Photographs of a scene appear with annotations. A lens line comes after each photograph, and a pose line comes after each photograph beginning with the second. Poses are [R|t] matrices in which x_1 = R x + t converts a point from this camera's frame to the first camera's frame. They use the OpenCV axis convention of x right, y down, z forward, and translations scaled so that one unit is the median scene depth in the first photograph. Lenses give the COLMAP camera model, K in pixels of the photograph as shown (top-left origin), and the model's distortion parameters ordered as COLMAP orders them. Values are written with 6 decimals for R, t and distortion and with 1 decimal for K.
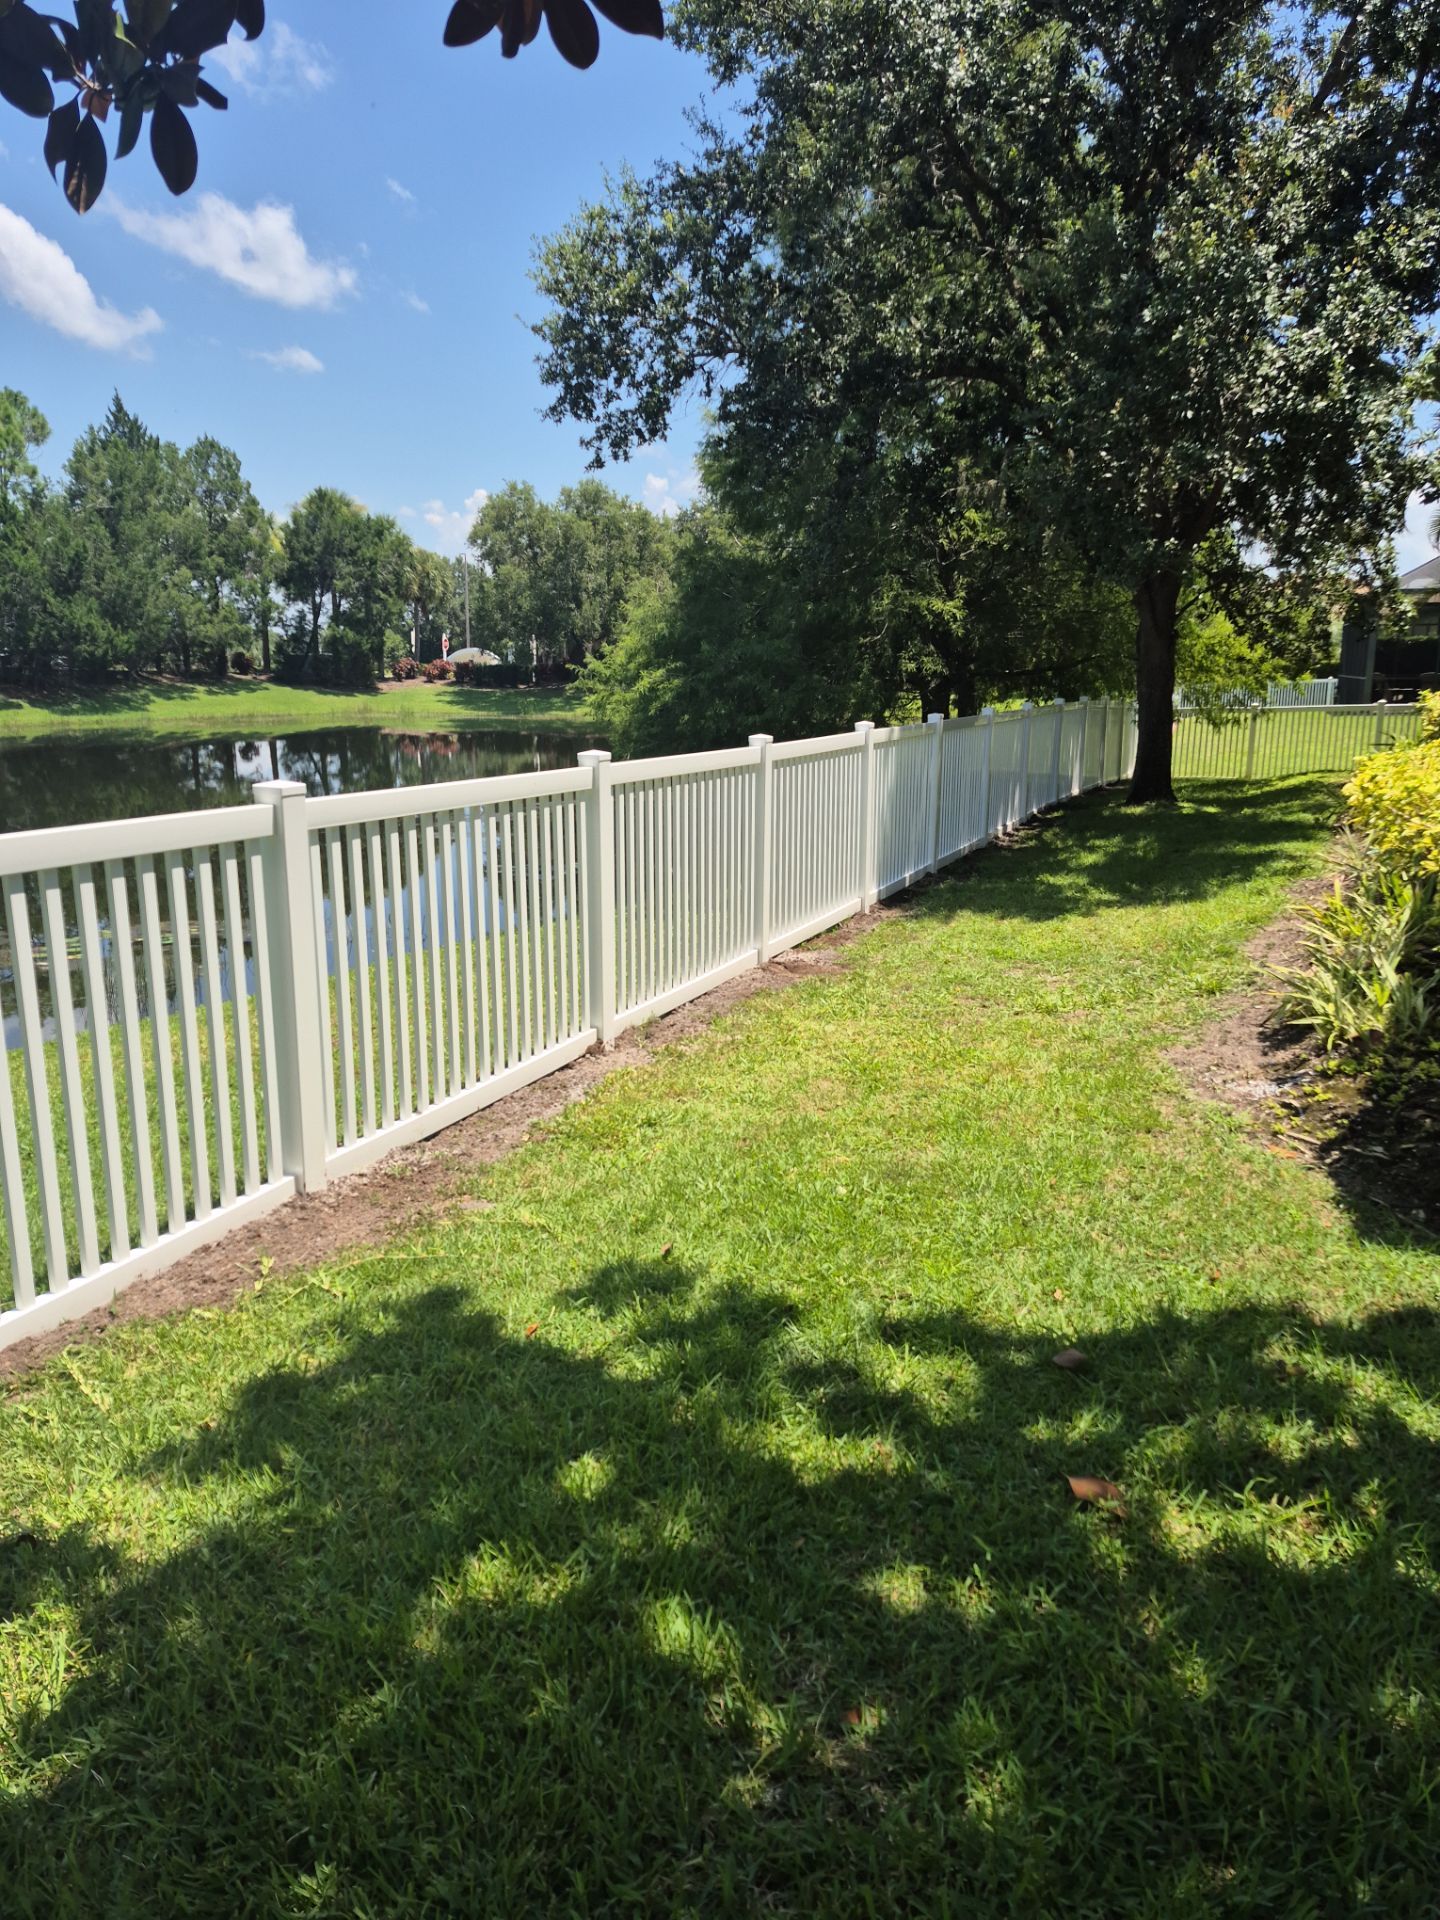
lens RADIAL K [[1370.8, 0, 739.3], [0, 1370.8, 962.2], [0, 0, 1]] dist [0.146210, -0.210394]
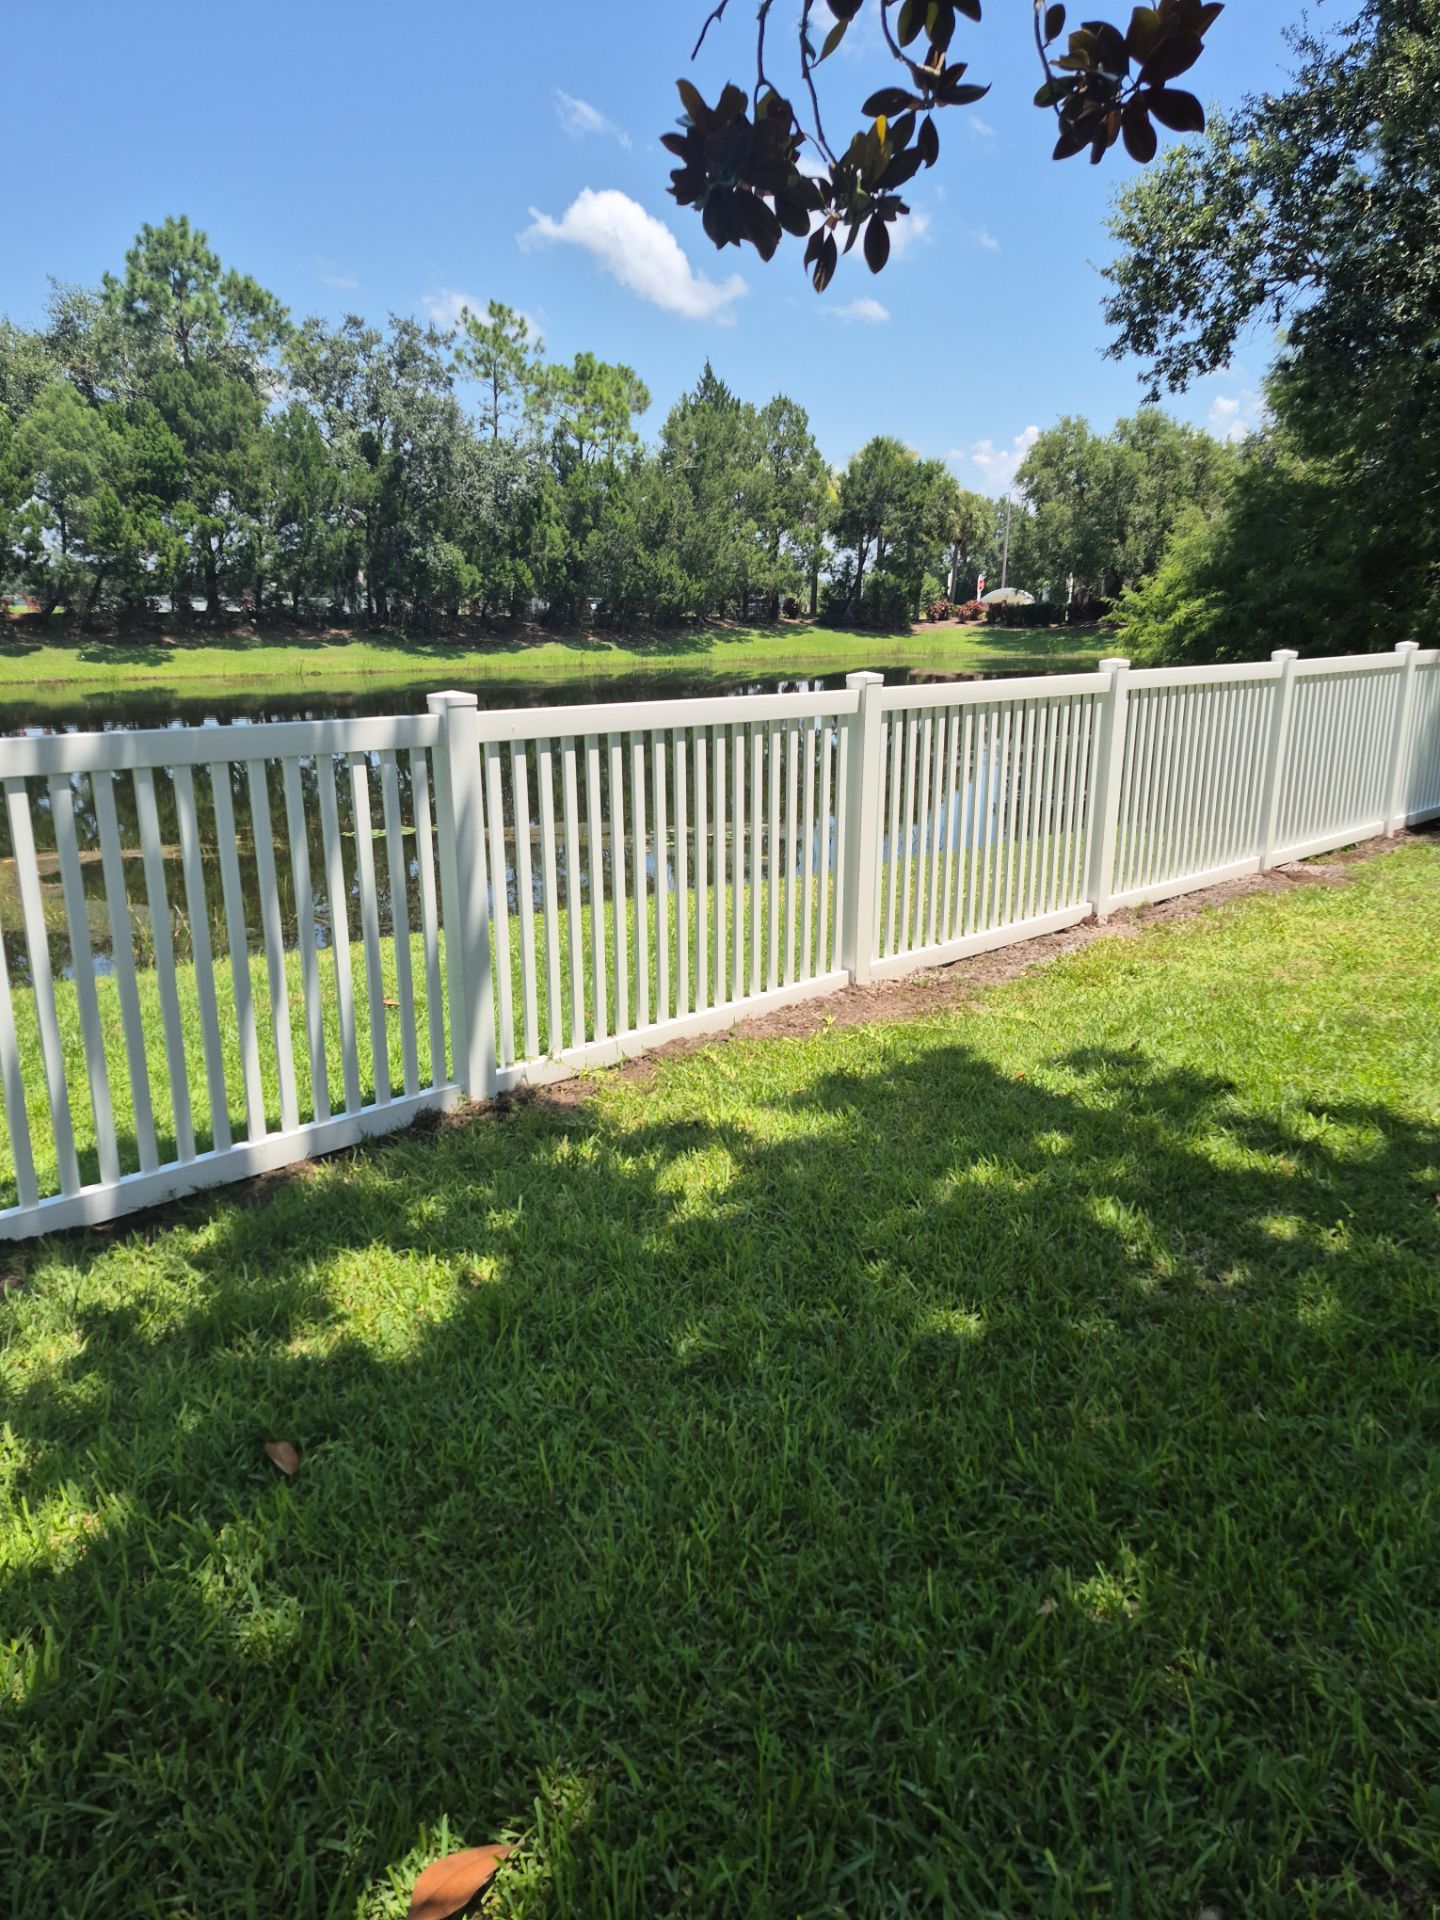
lens RADIAL K [[1367.9, 0, 691.4], [0, 1367.9, 962.9], [0, 0, 1]] dist [0.090877, -0.097268]
pose [[0.920131, 0.092119, -0.380621, 0.011705], [-0.076494, 0.995496, 0.056011, 0.022530], [0.384066, -0.022422, 0.923033, -0.075412]]
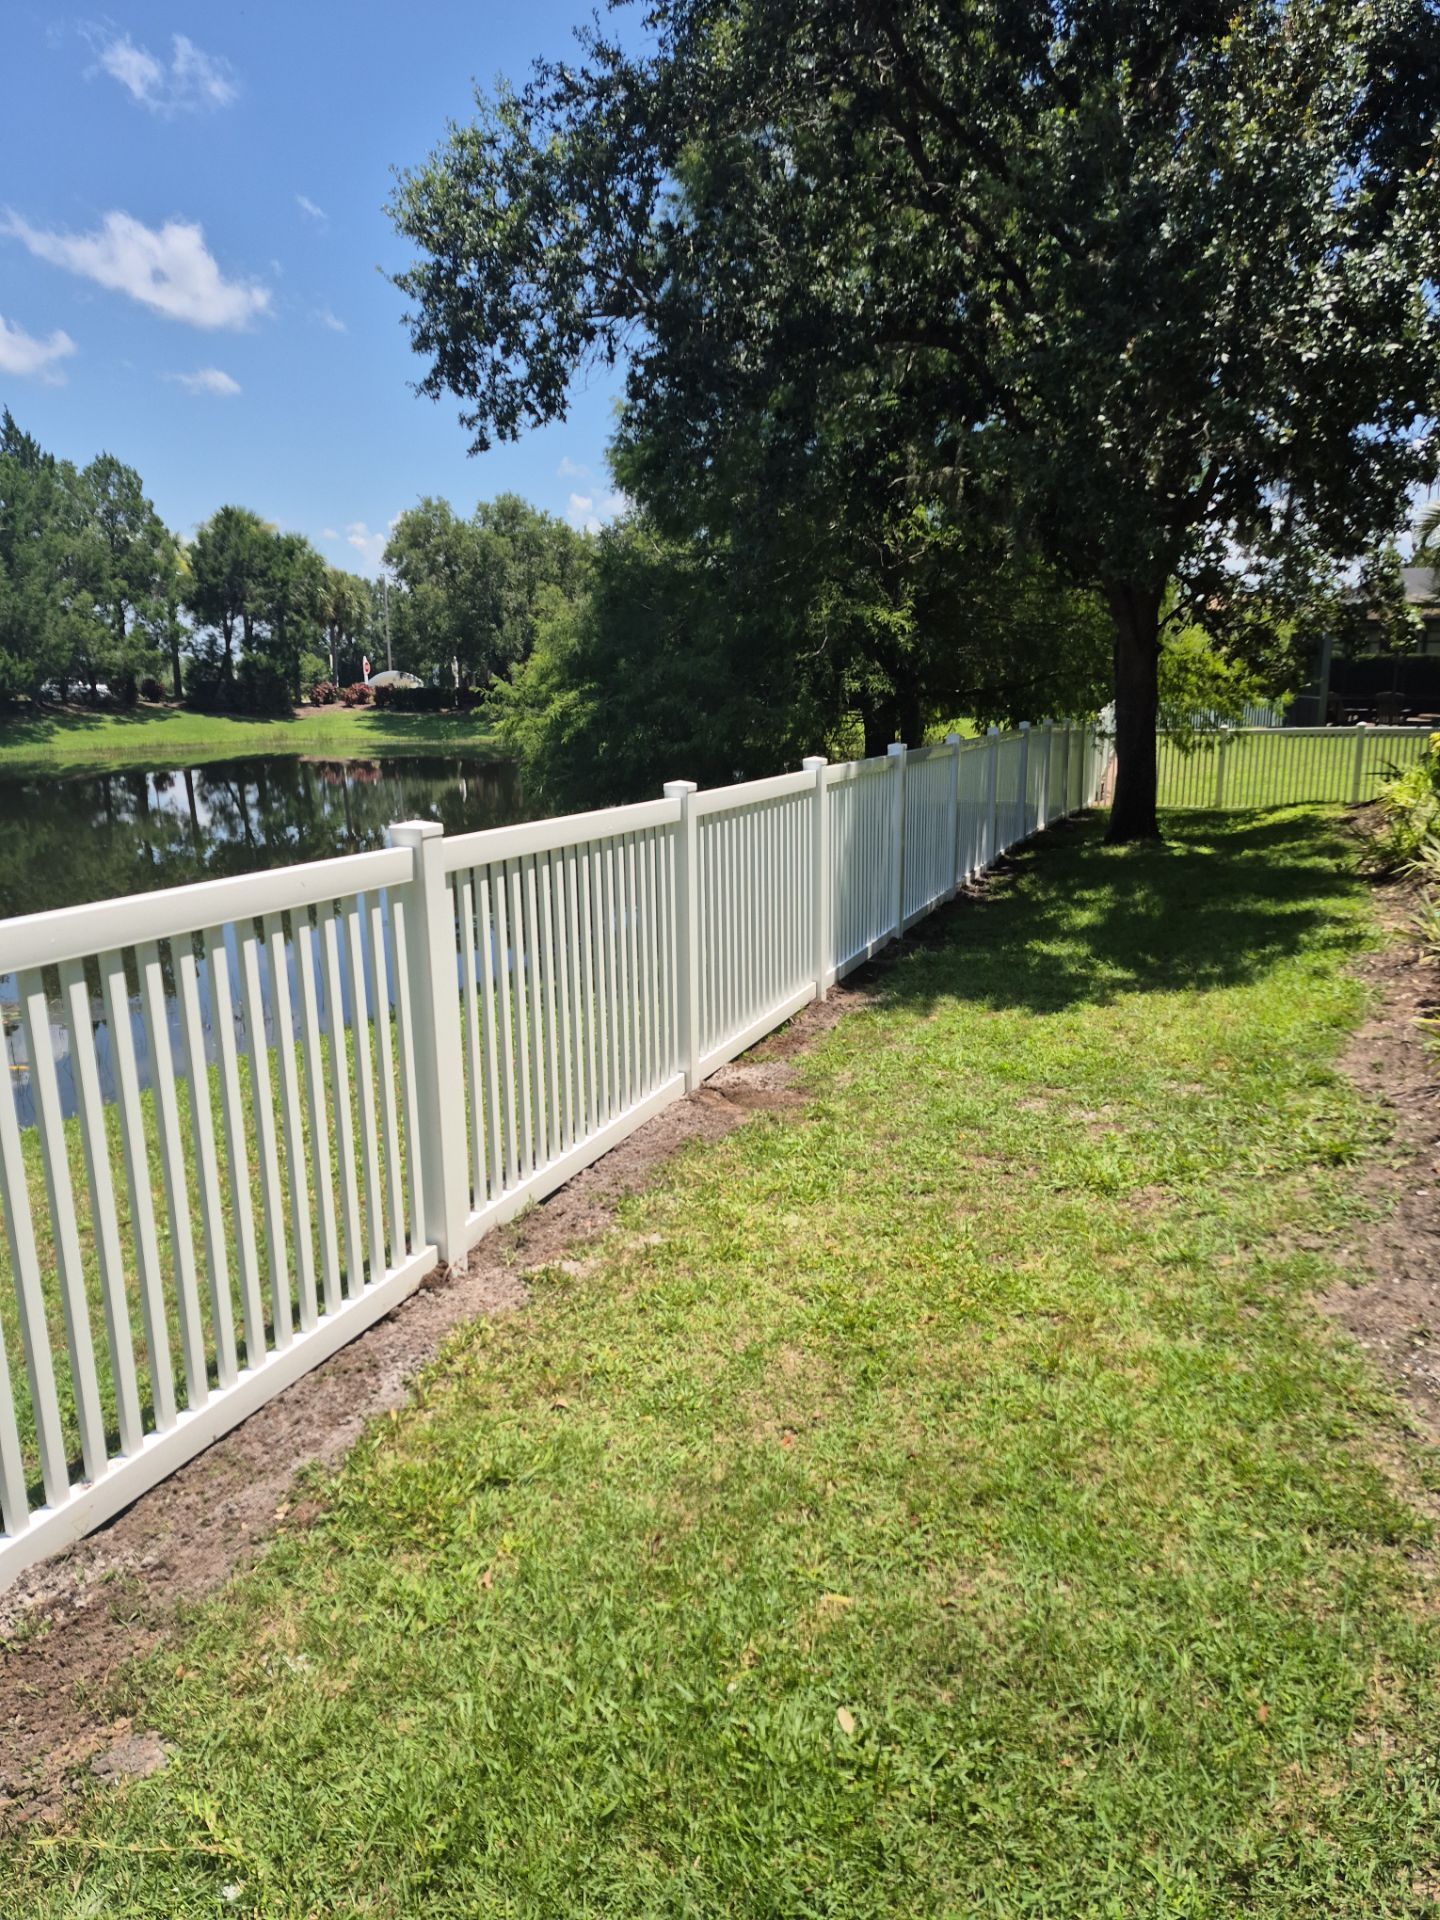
lens RADIAL K [[1330.0, 0, 768.4], [0, 1330.0, 1042.8], [0, 0, 1]] dist [0.065006, -0.105616]
pose [[0.997422, -0.027491, 0.066277, 0.005557], [0.024173, 0.998439, 0.050350, -0.029758], [-0.067558, -0.048618, 0.996530, 0.138123]]
